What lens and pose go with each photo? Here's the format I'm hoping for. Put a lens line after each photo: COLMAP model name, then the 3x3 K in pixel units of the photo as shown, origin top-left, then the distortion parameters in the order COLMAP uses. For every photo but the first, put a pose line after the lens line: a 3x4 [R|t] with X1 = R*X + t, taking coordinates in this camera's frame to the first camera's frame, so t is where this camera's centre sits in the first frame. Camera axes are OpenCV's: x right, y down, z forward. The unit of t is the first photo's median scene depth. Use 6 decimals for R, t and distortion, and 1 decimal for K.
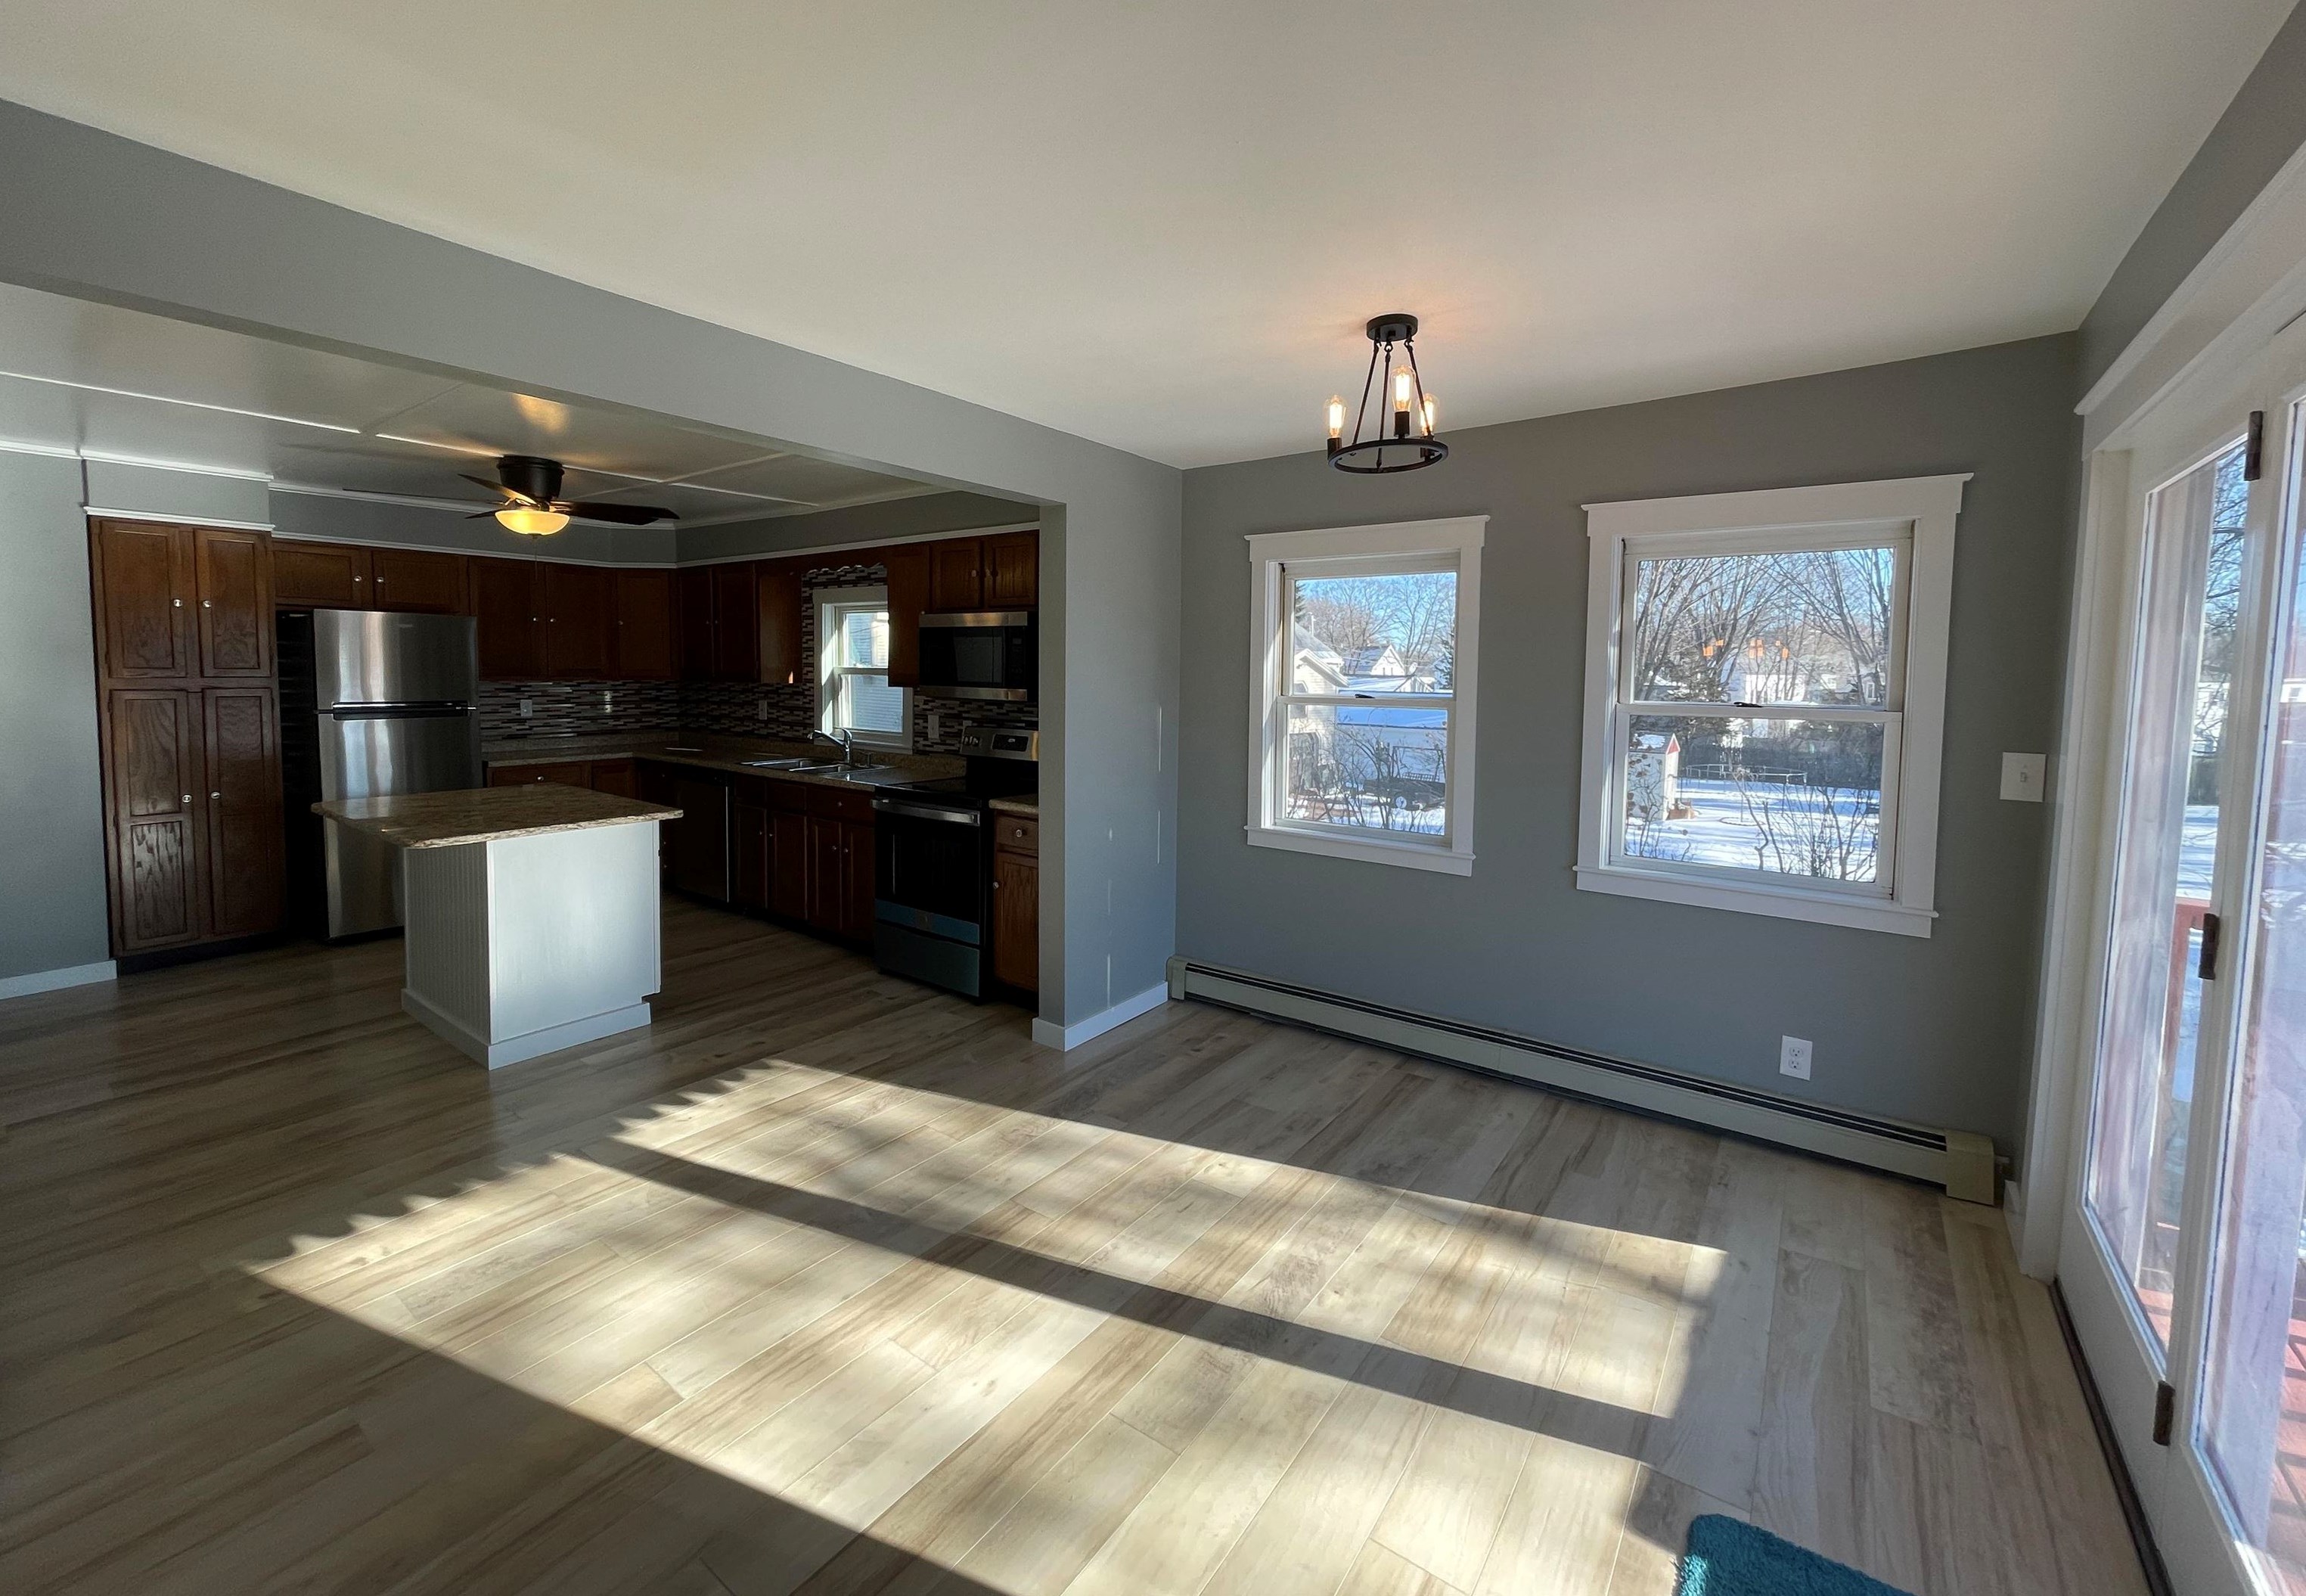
lens RADIAL K [[929.6, 0, 1152.9], [0, 929.6, 726.0], [0, 0, 1]] dist [0.000550, -0.001213]
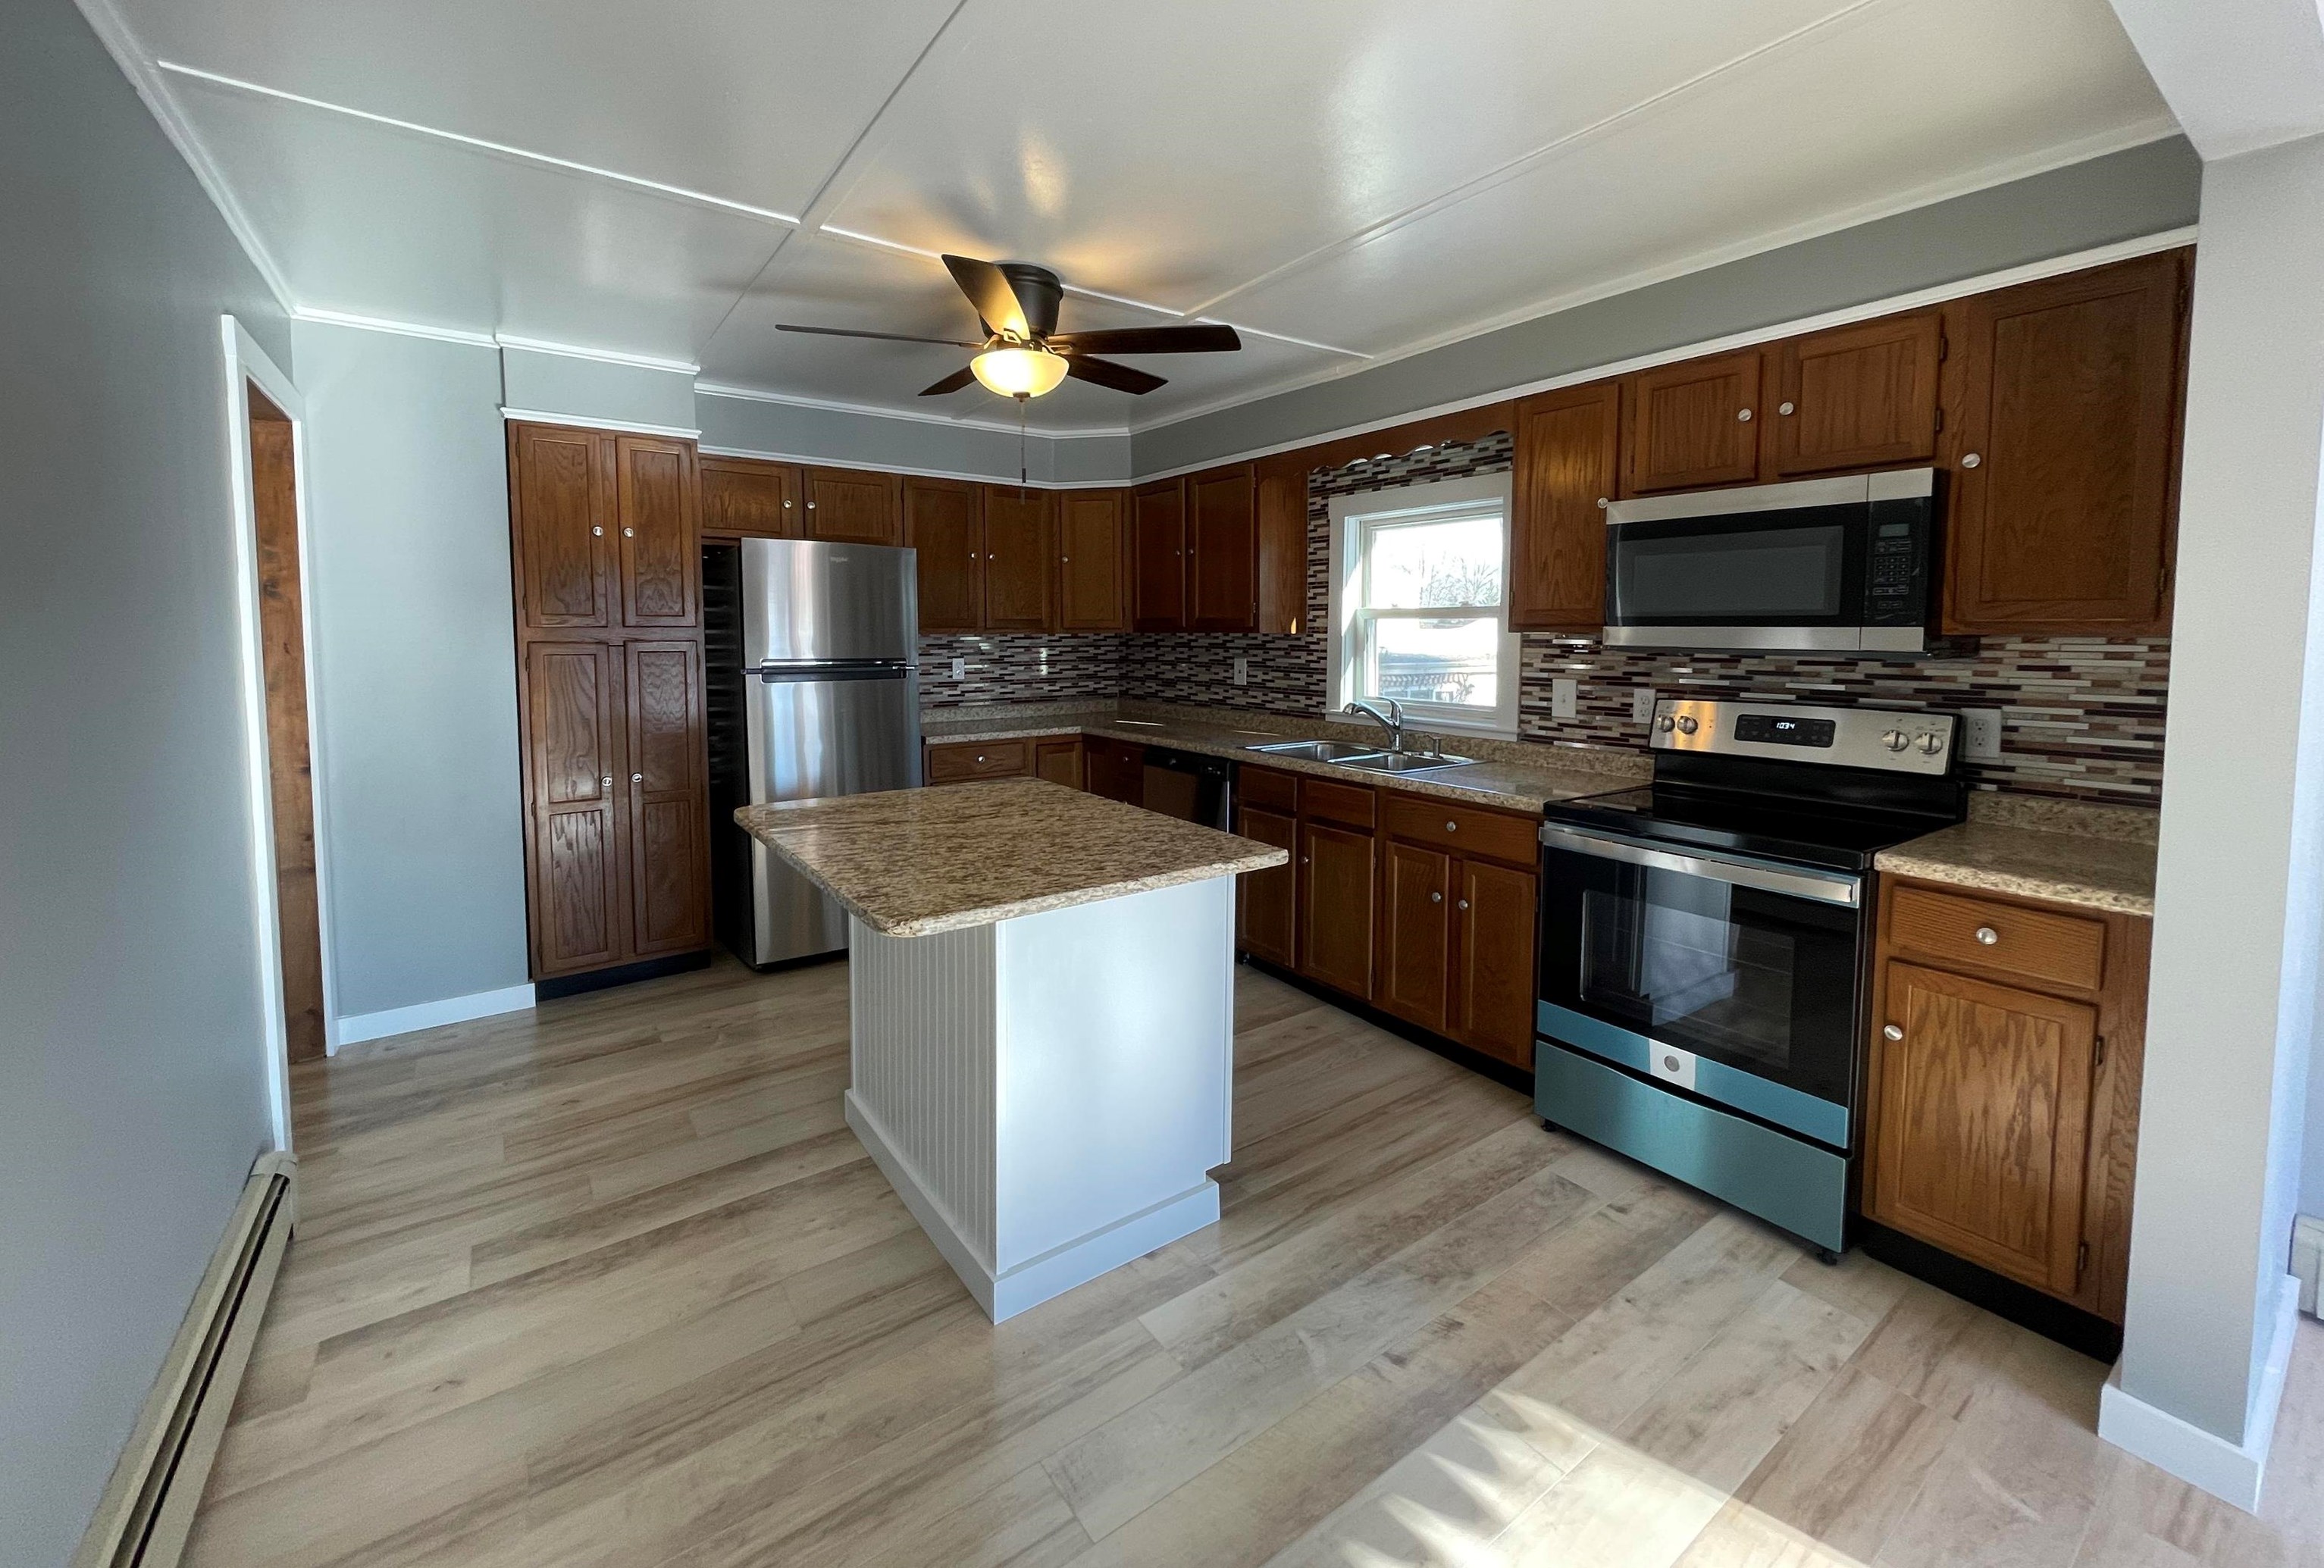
lens RADIAL K [[929.1, 0, 1172.5], [0, 929.1, 698.7], [0, 0, 1]] dist [-0.003065, -0.000215]
pose [[0.954006, 0.010615, -0.299601, -0.331222], [-0.008495, 0.999929, 0.008378, -0.002099], [0.299668, -0.005448, 0.954028, 0.373406]]
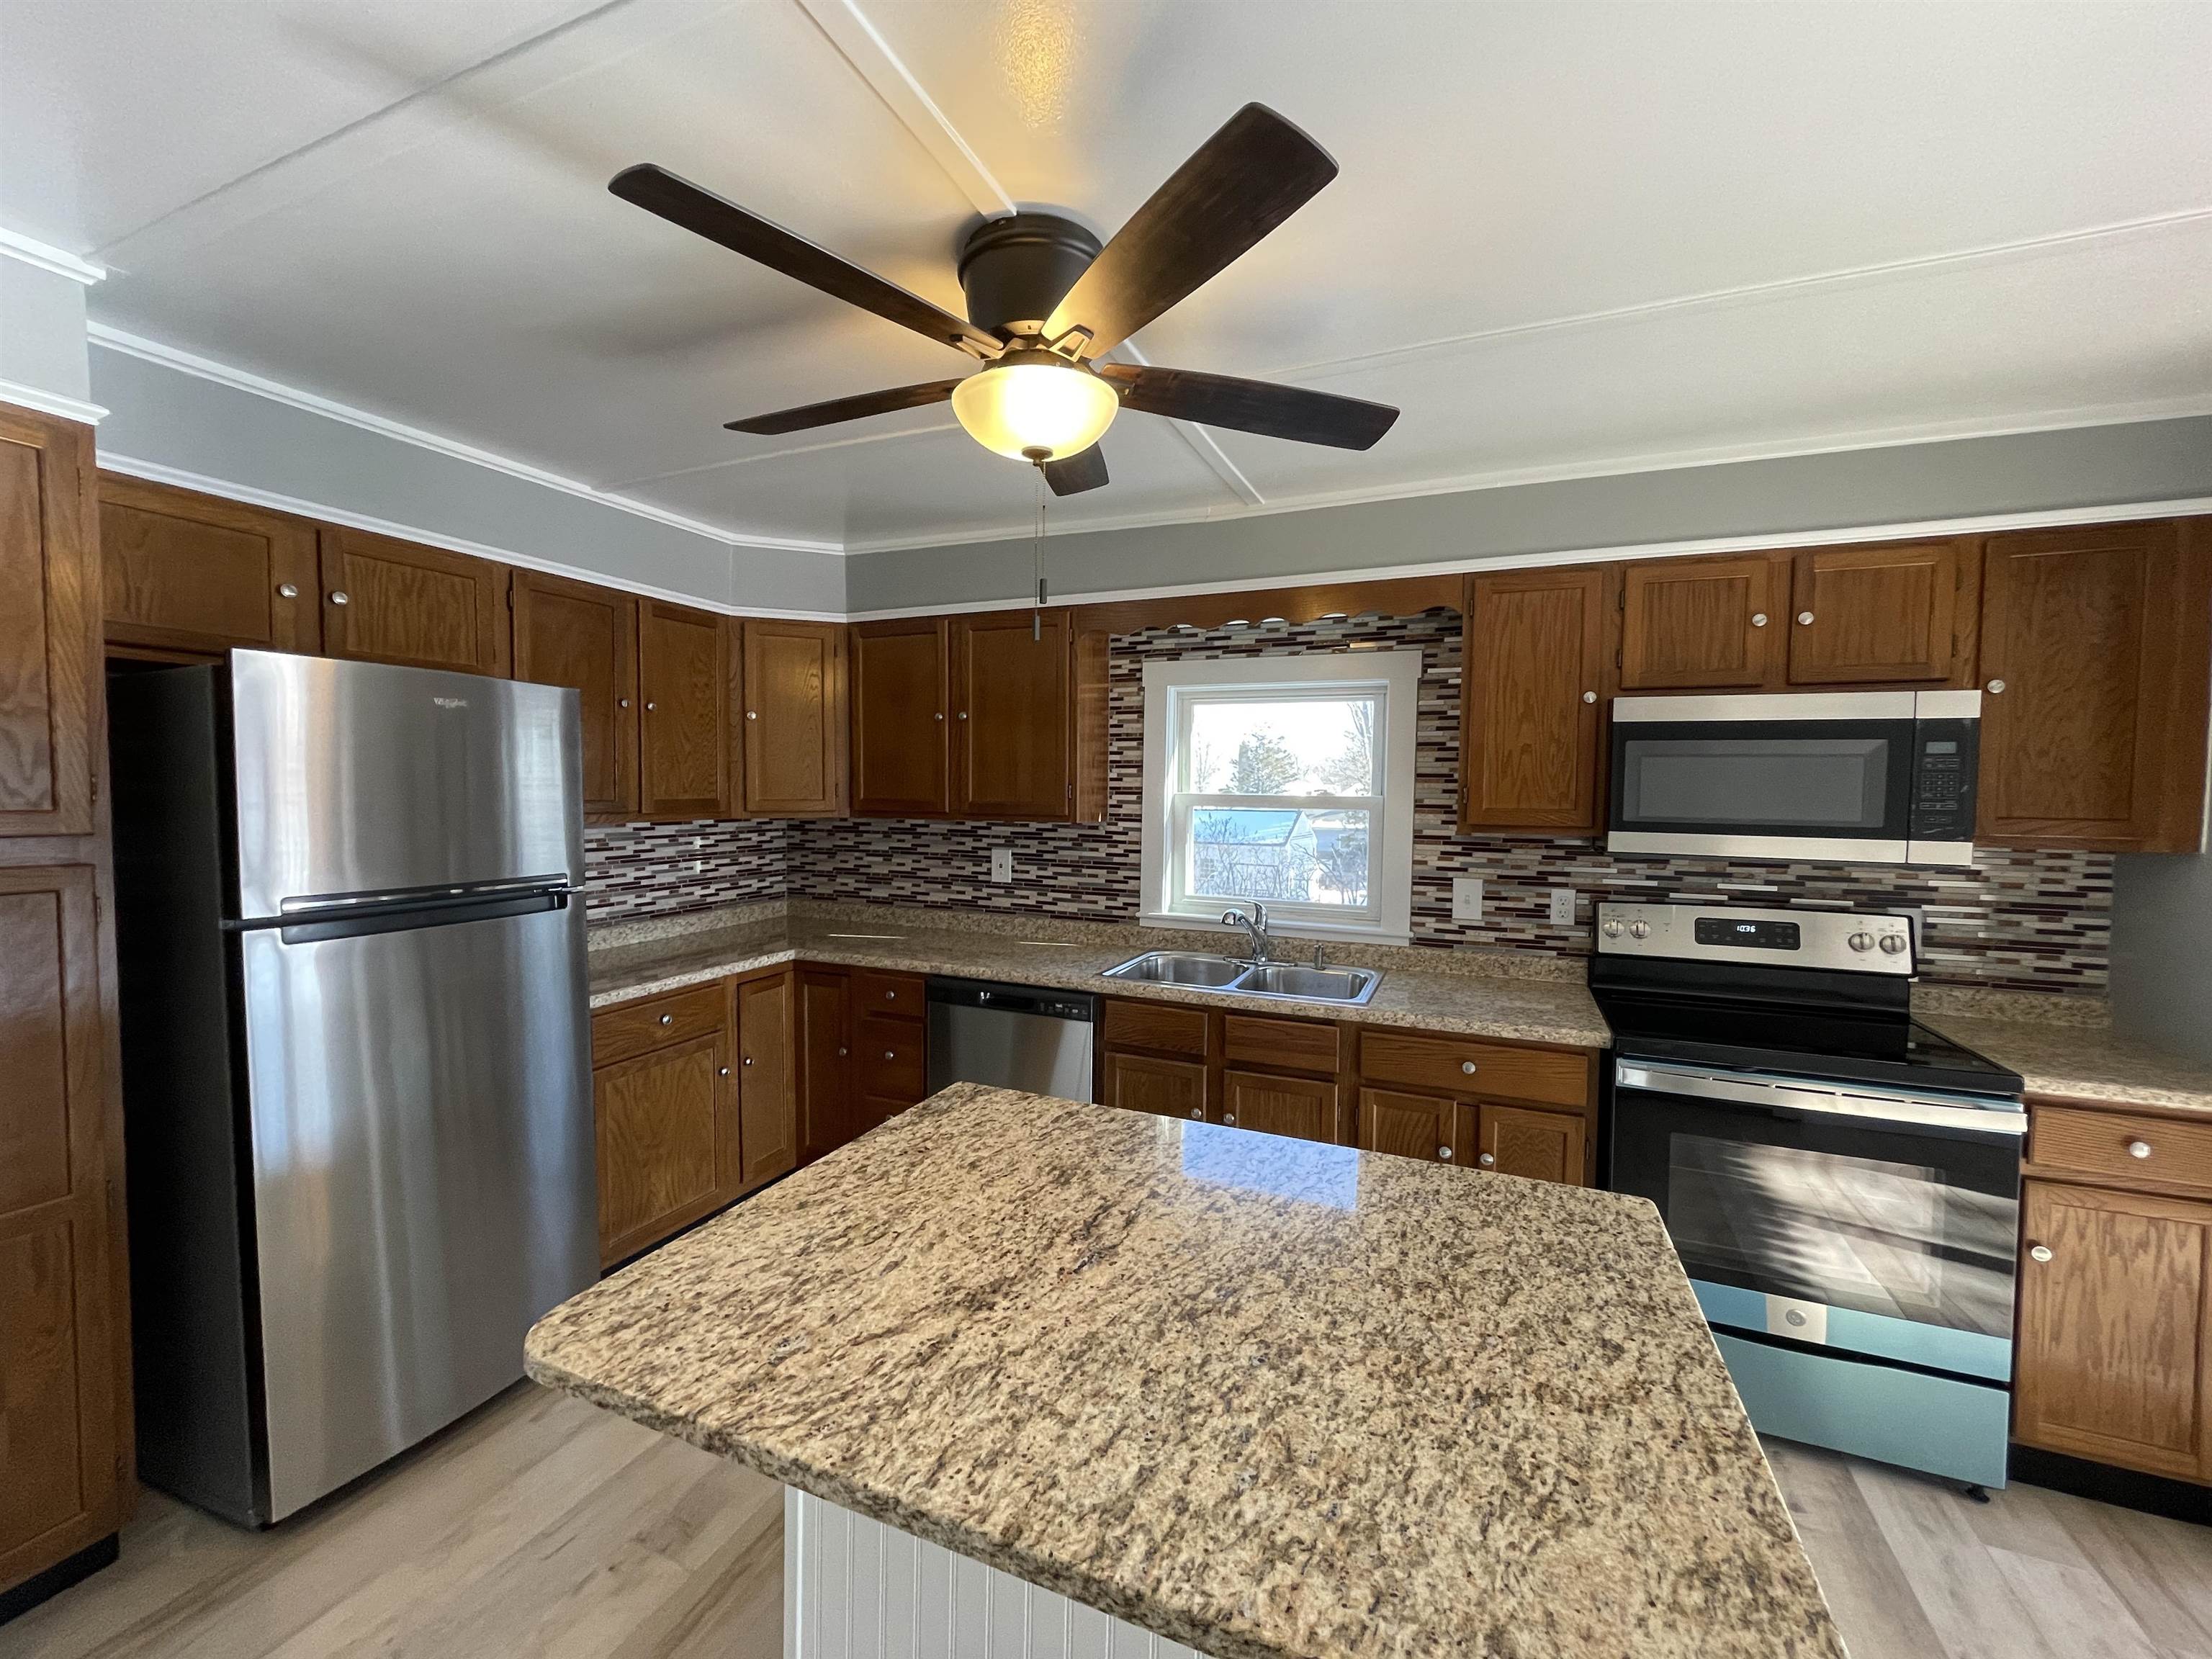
lens RADIAL K [[890.7, 0, 1107.1], [0, 890.7, 827.6], [0, 0, 1]] dist [-0.003709, 0.000242]
pose [[0.973524, -0.011924, 0.228275, -0.639780], [0.015697, 0.999768, -0.014720, -0.042768], [-0.228047, 0.017913, 0.973485, 0.569787]]
